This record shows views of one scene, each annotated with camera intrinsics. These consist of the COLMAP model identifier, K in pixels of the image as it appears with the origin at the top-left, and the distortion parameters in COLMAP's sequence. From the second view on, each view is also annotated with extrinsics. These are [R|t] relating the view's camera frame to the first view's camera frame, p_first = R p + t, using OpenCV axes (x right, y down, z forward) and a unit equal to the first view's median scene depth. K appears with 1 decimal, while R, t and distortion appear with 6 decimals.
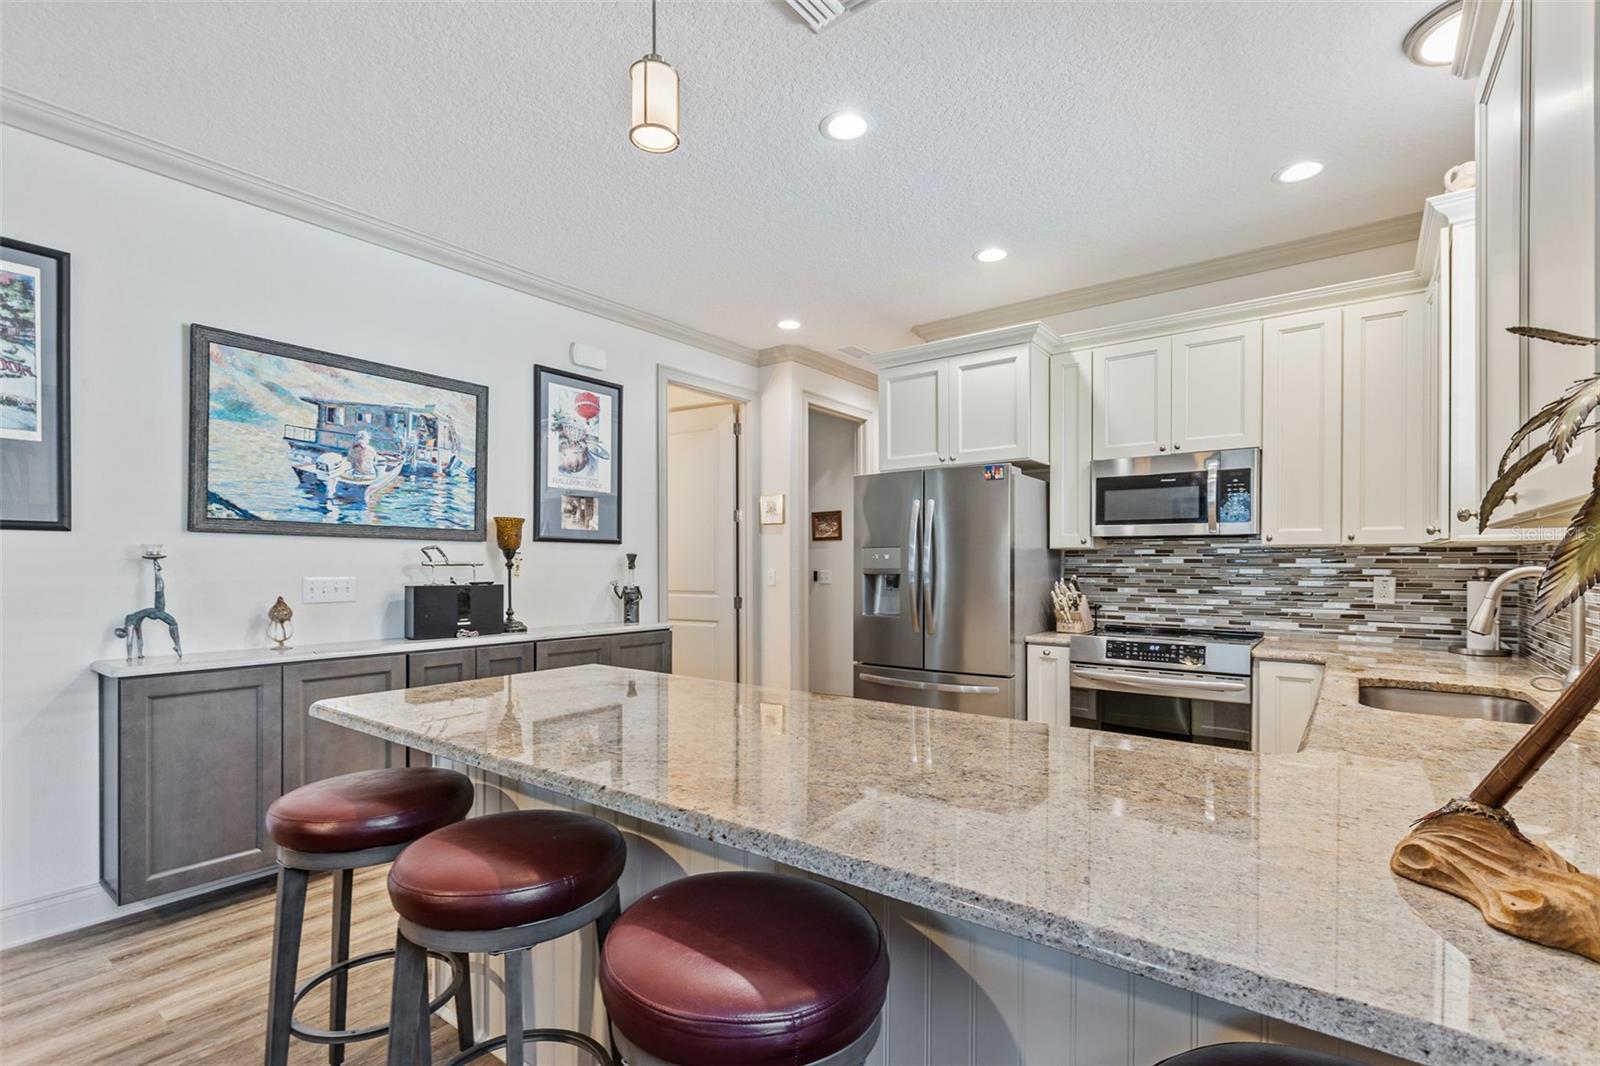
lens RADIAL K [[730.9, 0, 805.3], [0, 730.9, 565.5], [0, 0, 1]] dist [-0.001101, 0.000235]
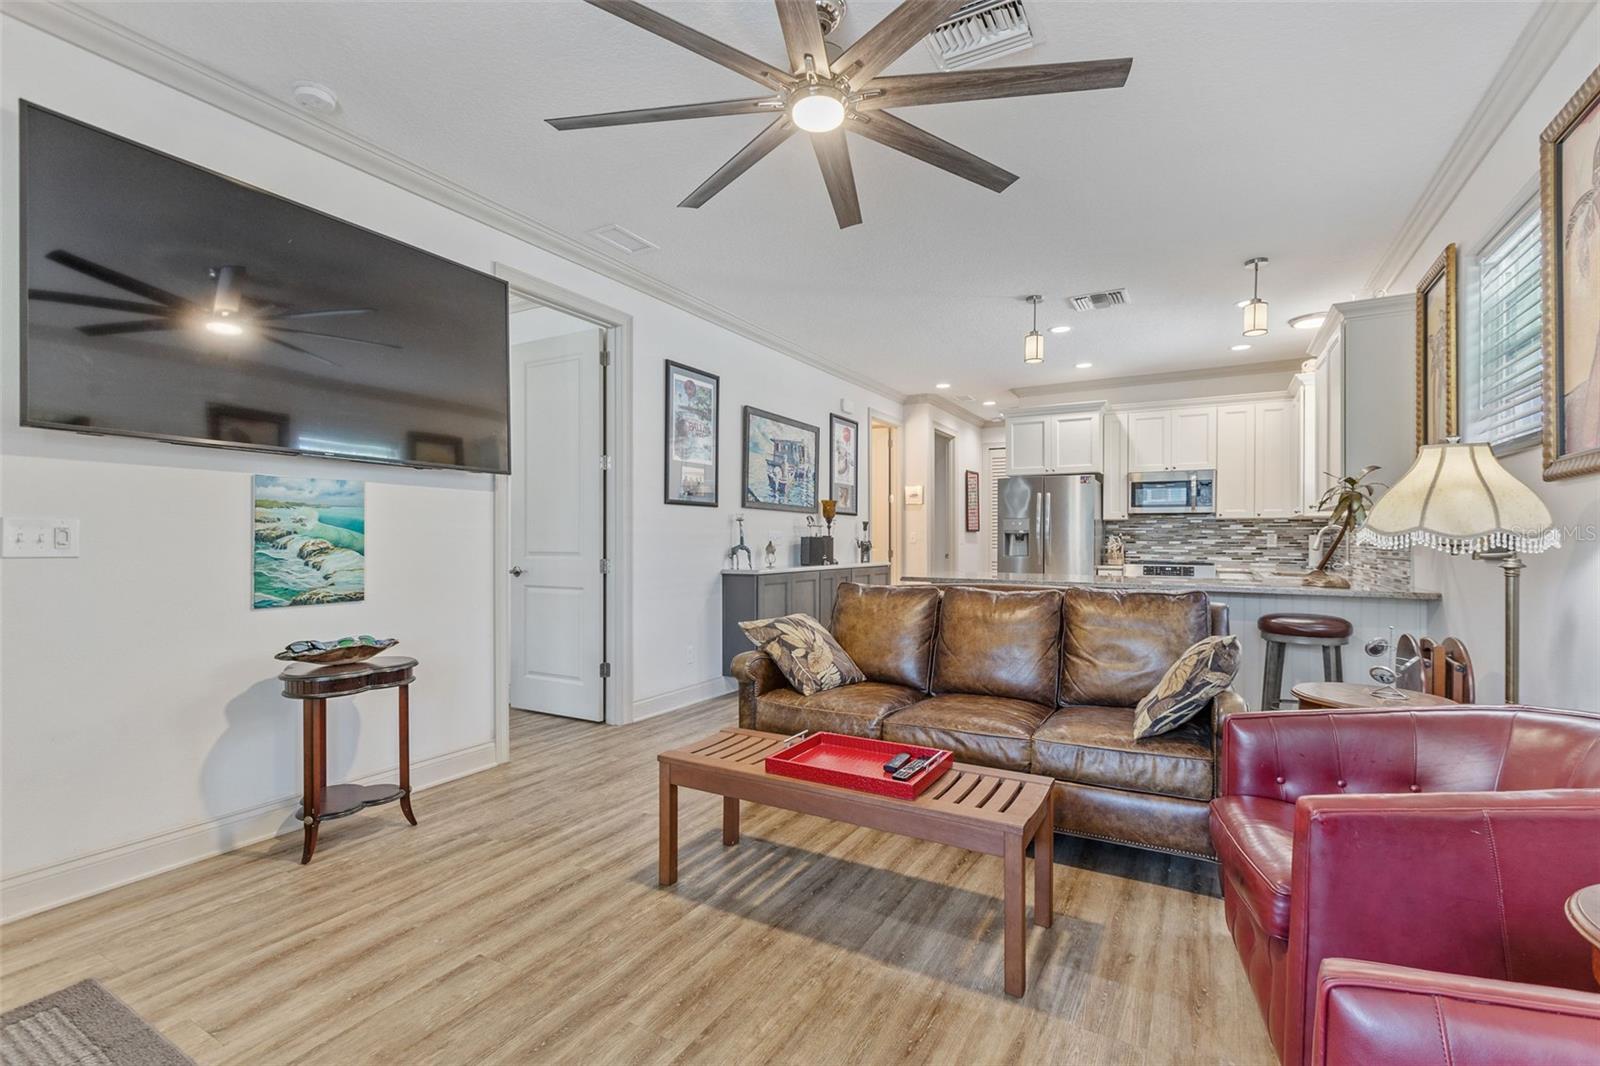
lens RADIAL K [[730.5, 0, 795.7], [0, 730.5, 538.4], [0, 0, 1]] dist [0.001136, 0.000450]
pose [[0.990963, 0.002167, 0.134118, -0.779226], [-0.001610, 0.999990, -0.004261, 0.037935], [-0.134126, 0.004006, 0.990956, -0.823838]]
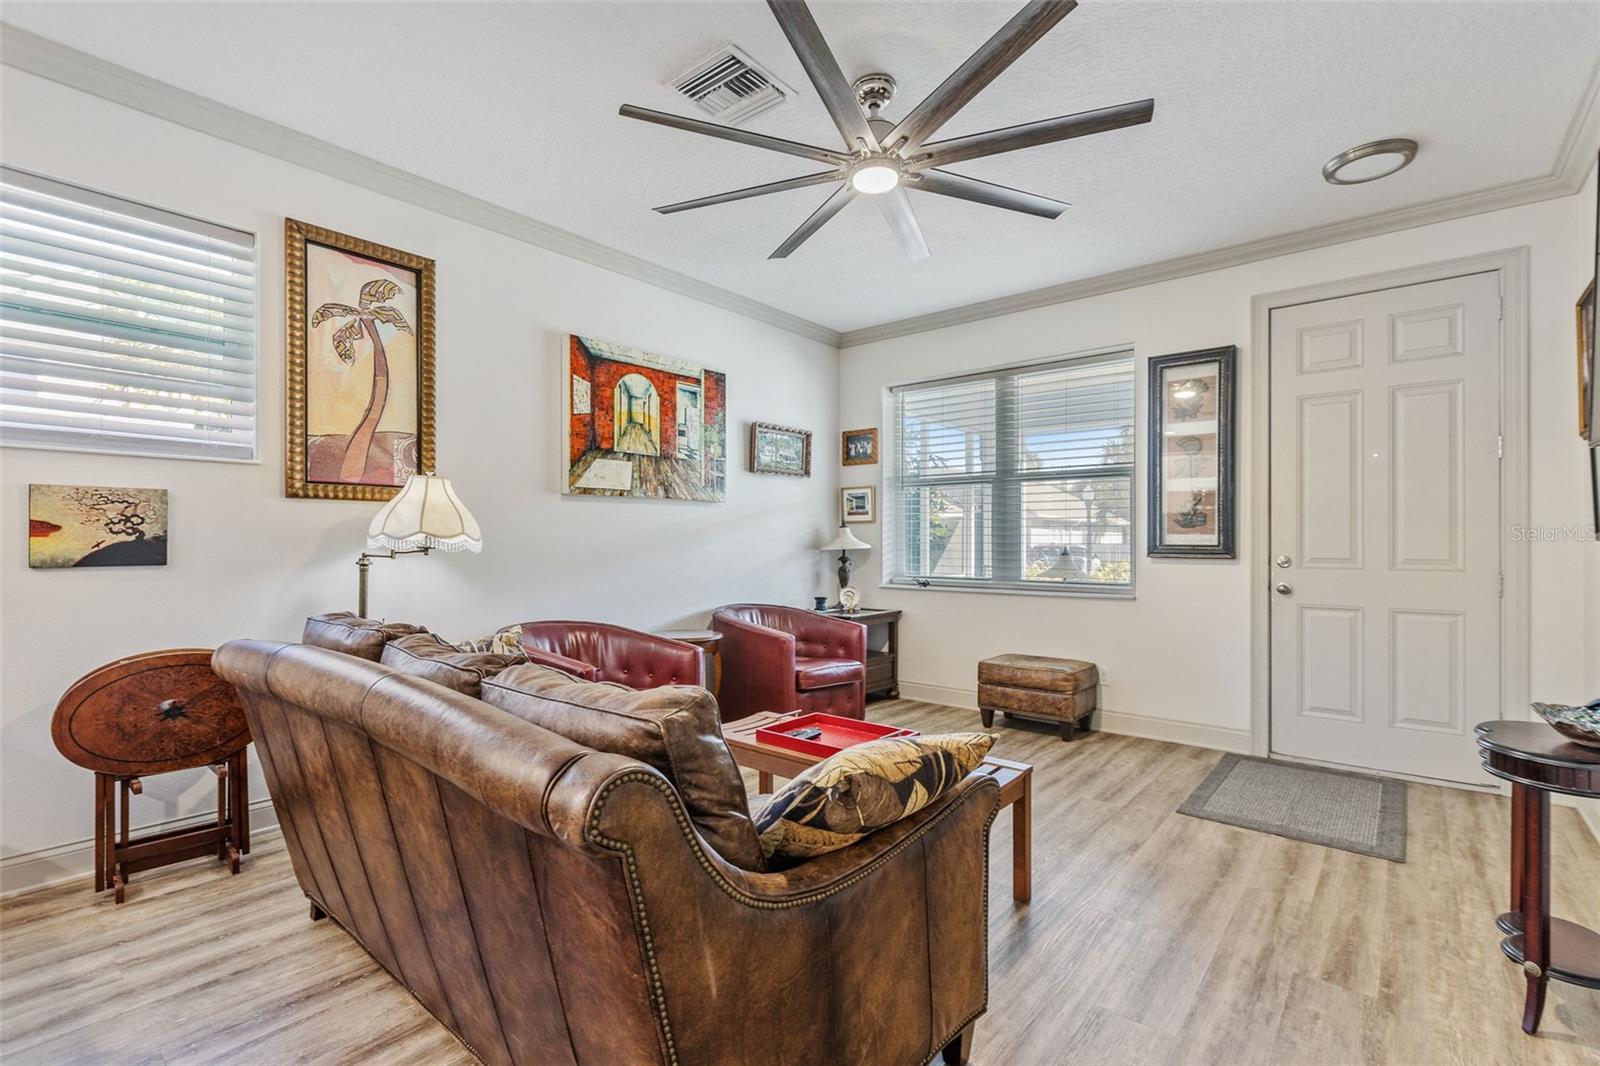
lens RADIAL K [[730.5, 0, 795.7], [0, 730.5, 538.4], [0, 0, 1]] dist [0.001136, 0.000450]
pose [[-0.999111, -0.001216, 0.042136, -0.620519], [-0.001408, 0.999989, -0.004547, 0.031604], [-0.042130, -0.004602, -0.999102, 0.606636]]
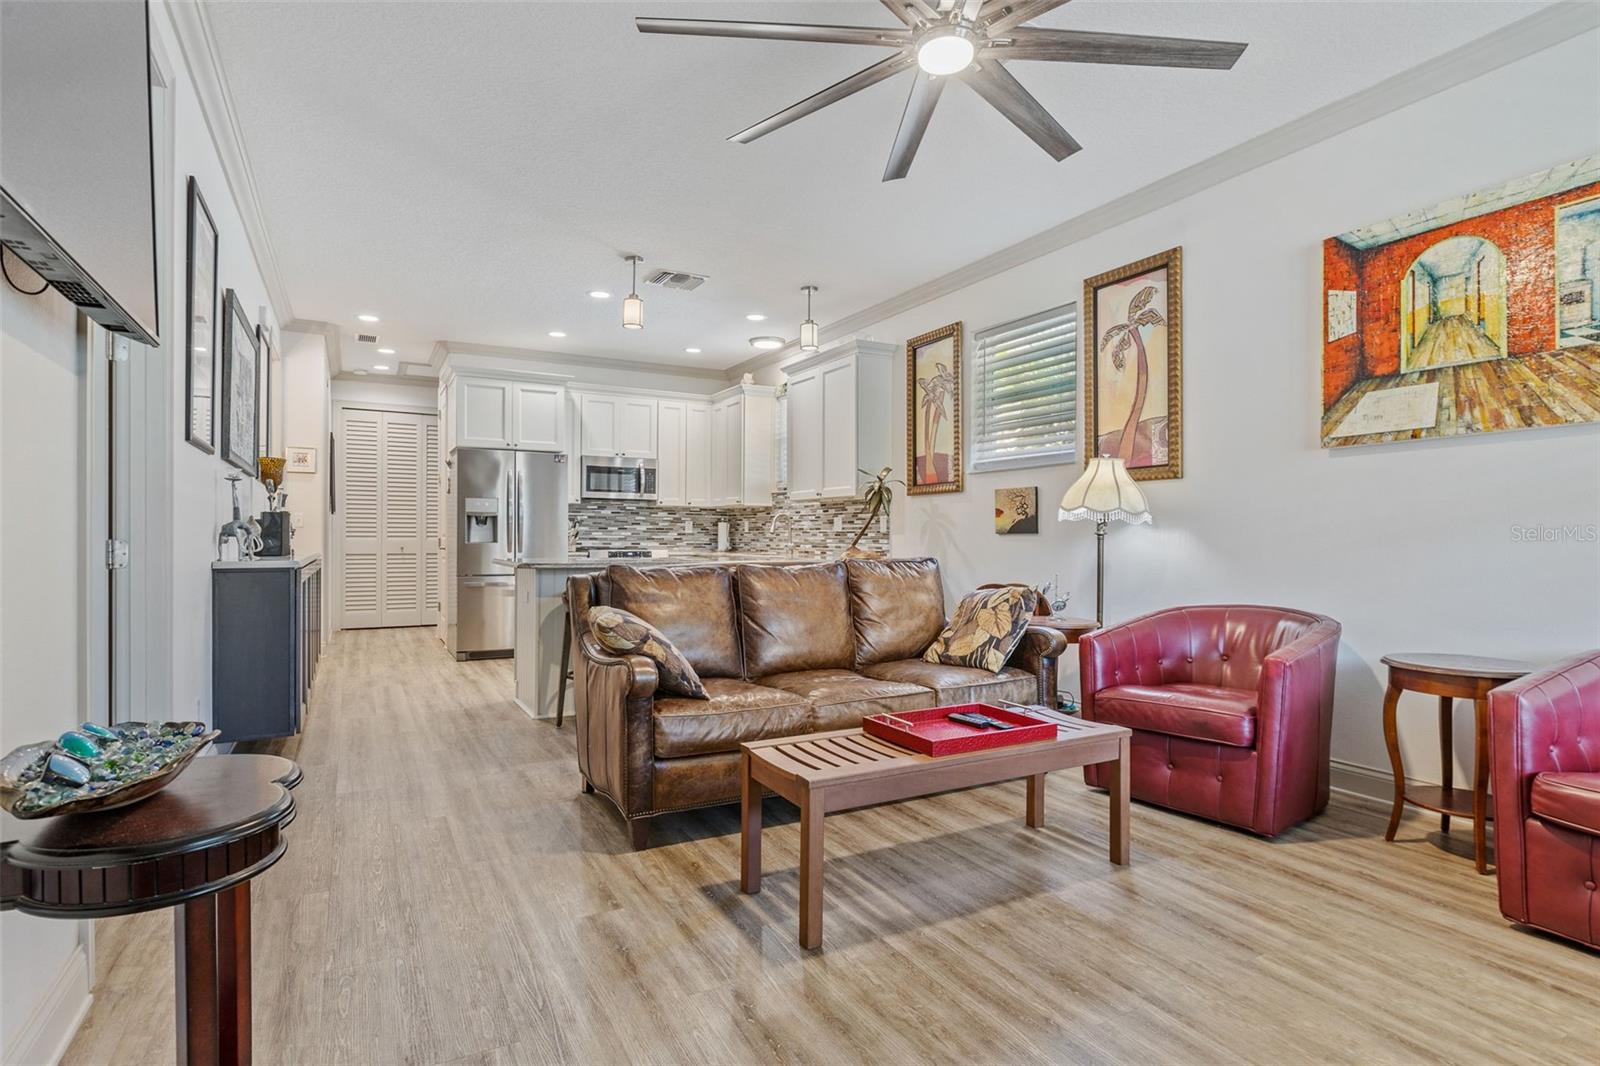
lens RADIAL K [[815.5, 0, 812.0], [0, 815.5, 537.4], [0, 0, 1]] dist [0.000561, -0.000259]
pose [[0.390780, 0.001905, 0.920482, -1.363256], [-0.001913, 0.999997, -0.001258, 0.066946], [-0.920482, -0.001270, 0.390783, -0.340989]]
